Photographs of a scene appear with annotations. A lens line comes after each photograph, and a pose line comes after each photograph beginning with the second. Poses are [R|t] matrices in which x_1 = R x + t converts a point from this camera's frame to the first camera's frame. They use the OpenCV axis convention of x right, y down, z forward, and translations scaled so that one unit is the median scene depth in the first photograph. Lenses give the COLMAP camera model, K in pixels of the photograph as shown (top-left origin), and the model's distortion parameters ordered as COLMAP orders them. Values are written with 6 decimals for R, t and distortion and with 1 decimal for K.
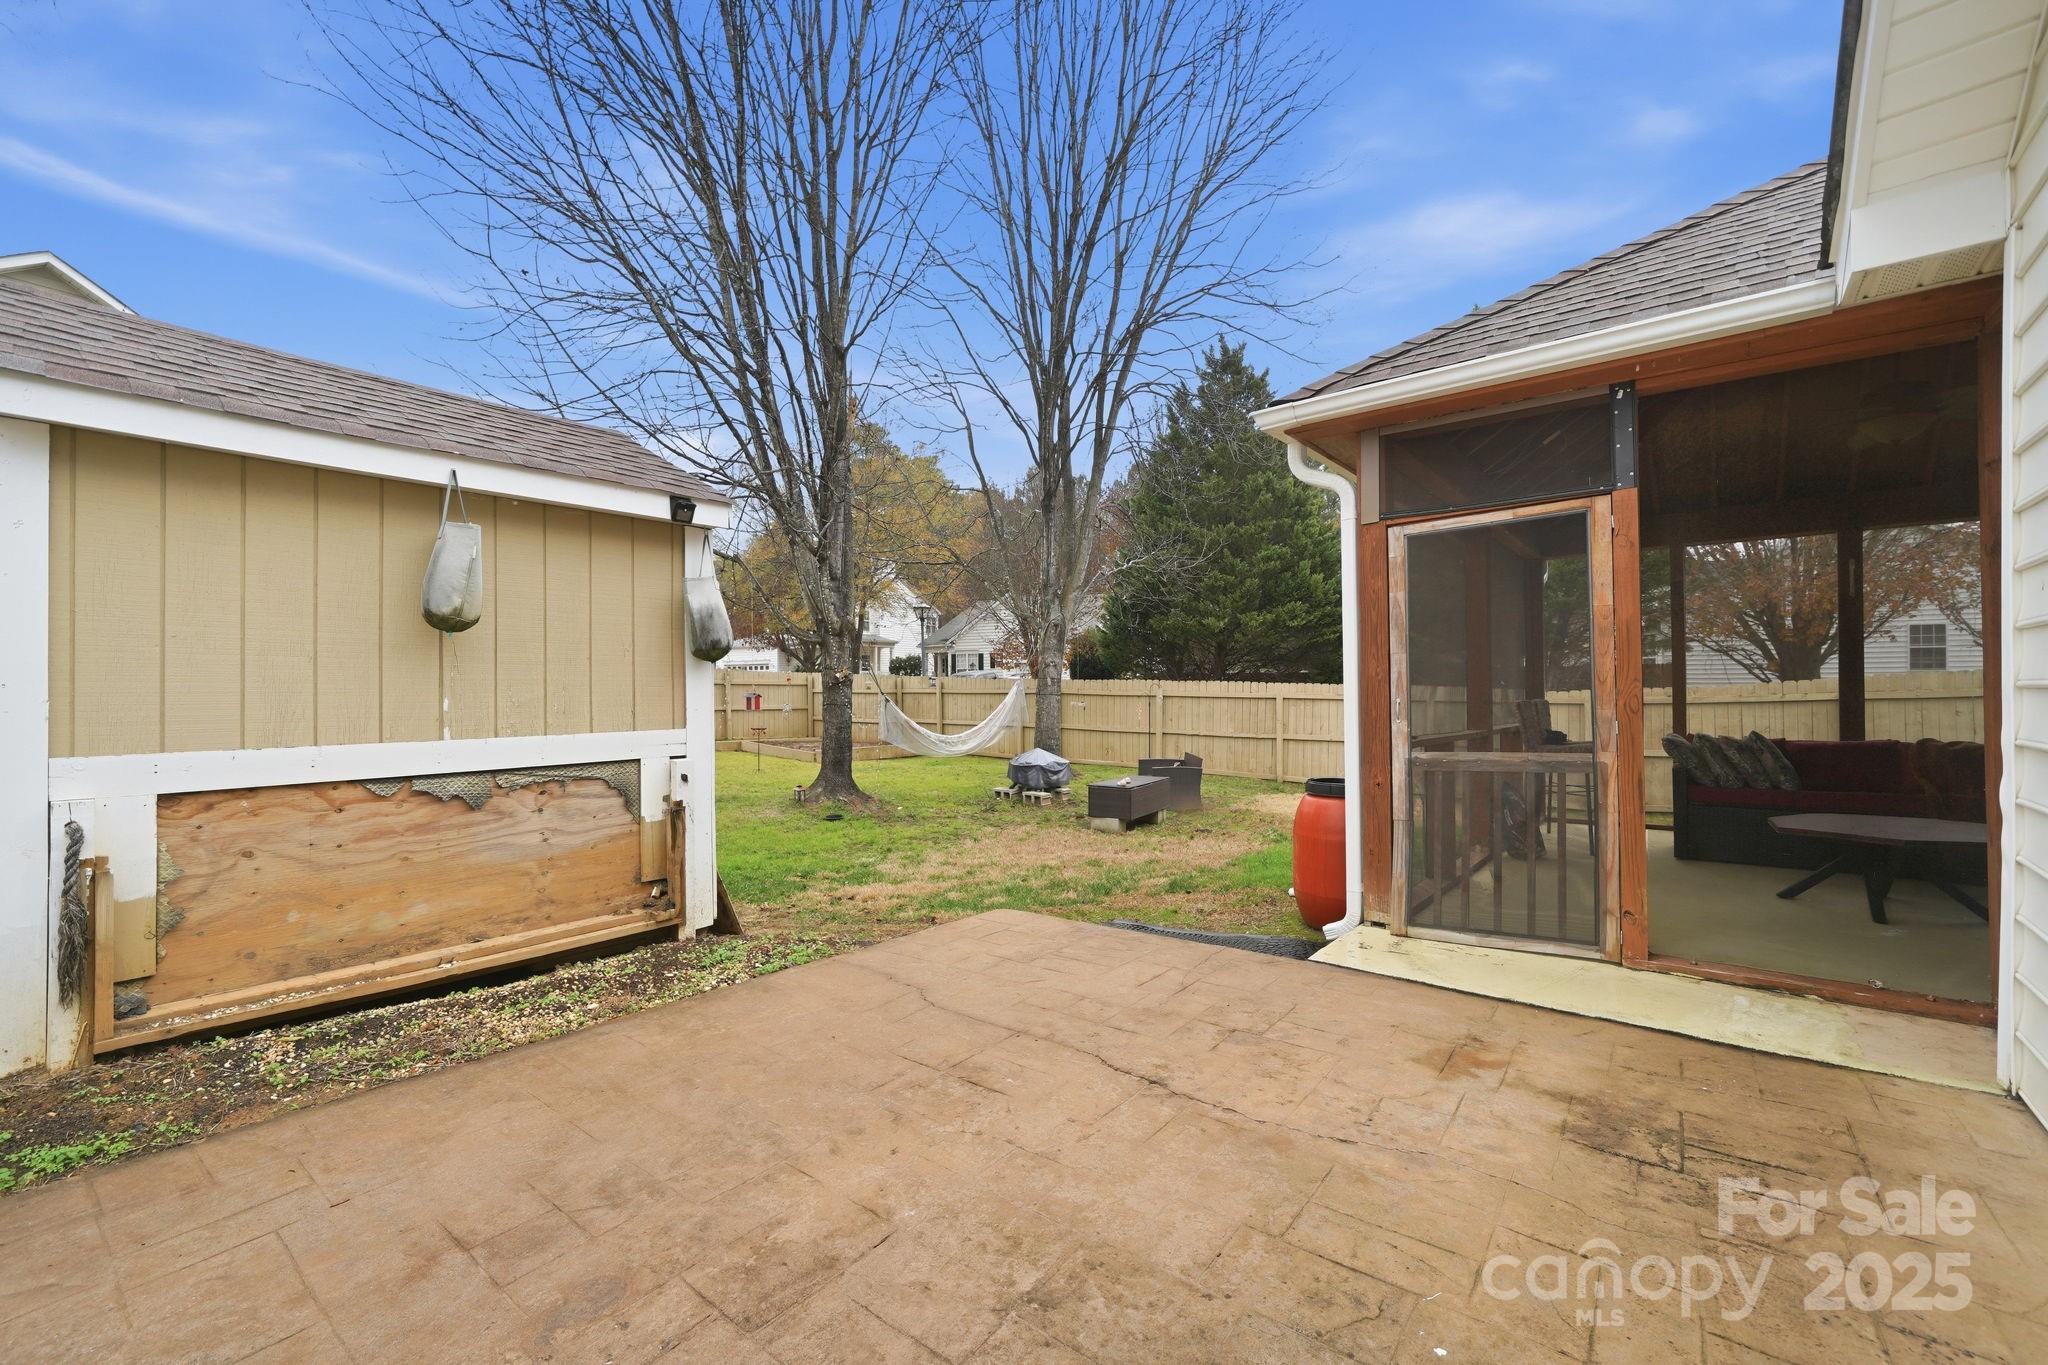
lens RADIAL K [[826.8, 0, 1023.4], [0, 826.8, 688.9], [0, 0, 1]] dist [0.000929, 0.000255]
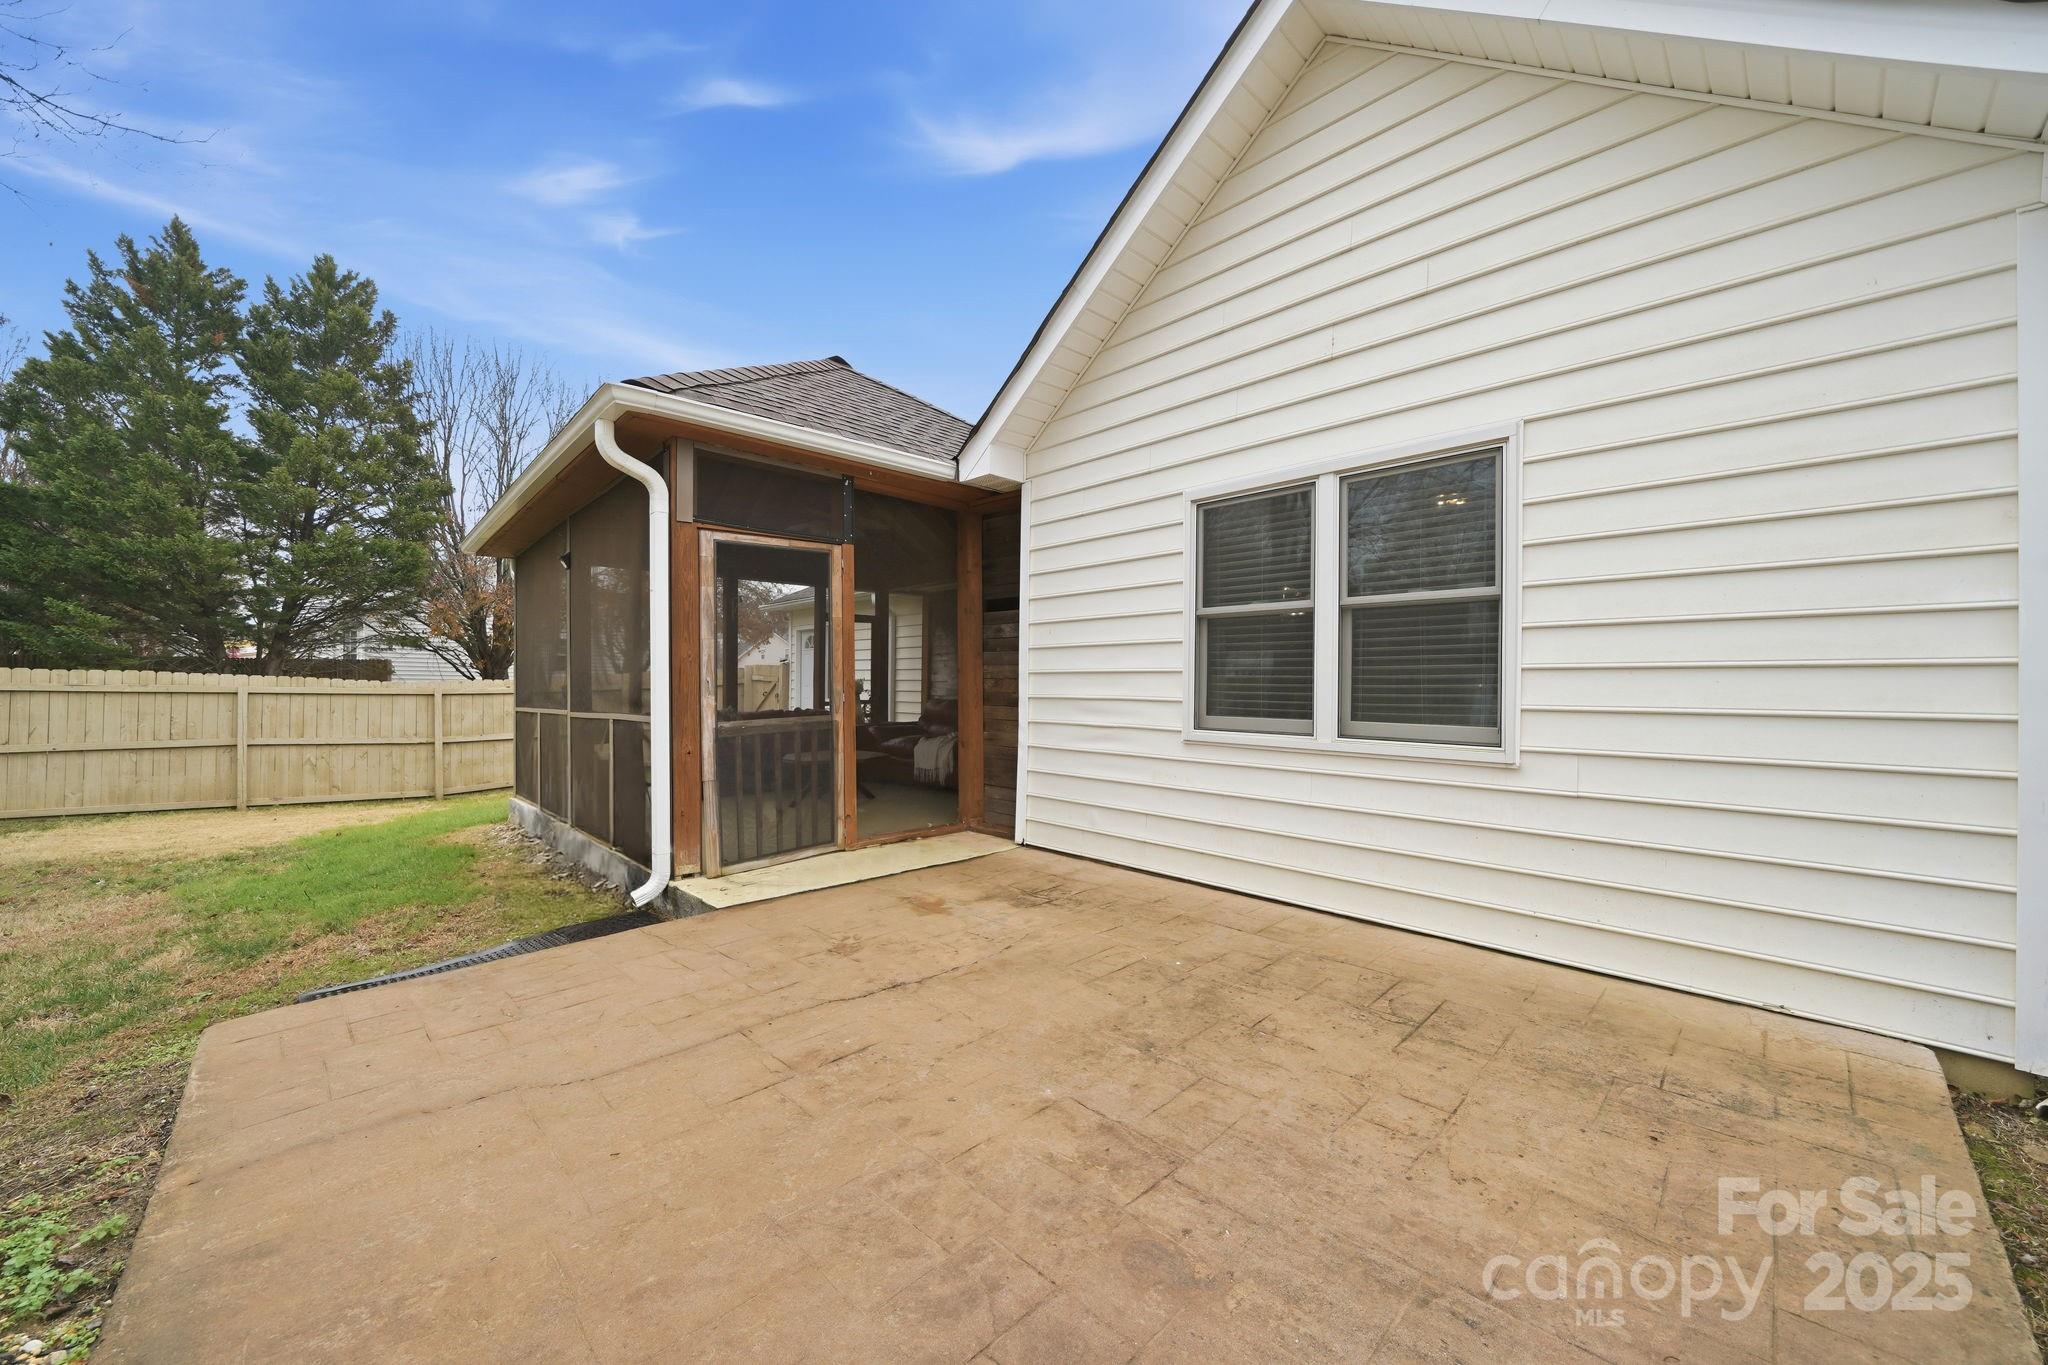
lens RADIAL K [[773.6, 0, 1024.0], [0, 773.6, 682.5], [0, 0, 1]] dist [-0.013804, -0.000005]
pose [[0.121650, 0.012392, 0.992496, -0.739322], [-0.005816, 0.999914, -0.011772, 0.037391], [-0.992556, -0.004340, 0.121711, 0.538446]]
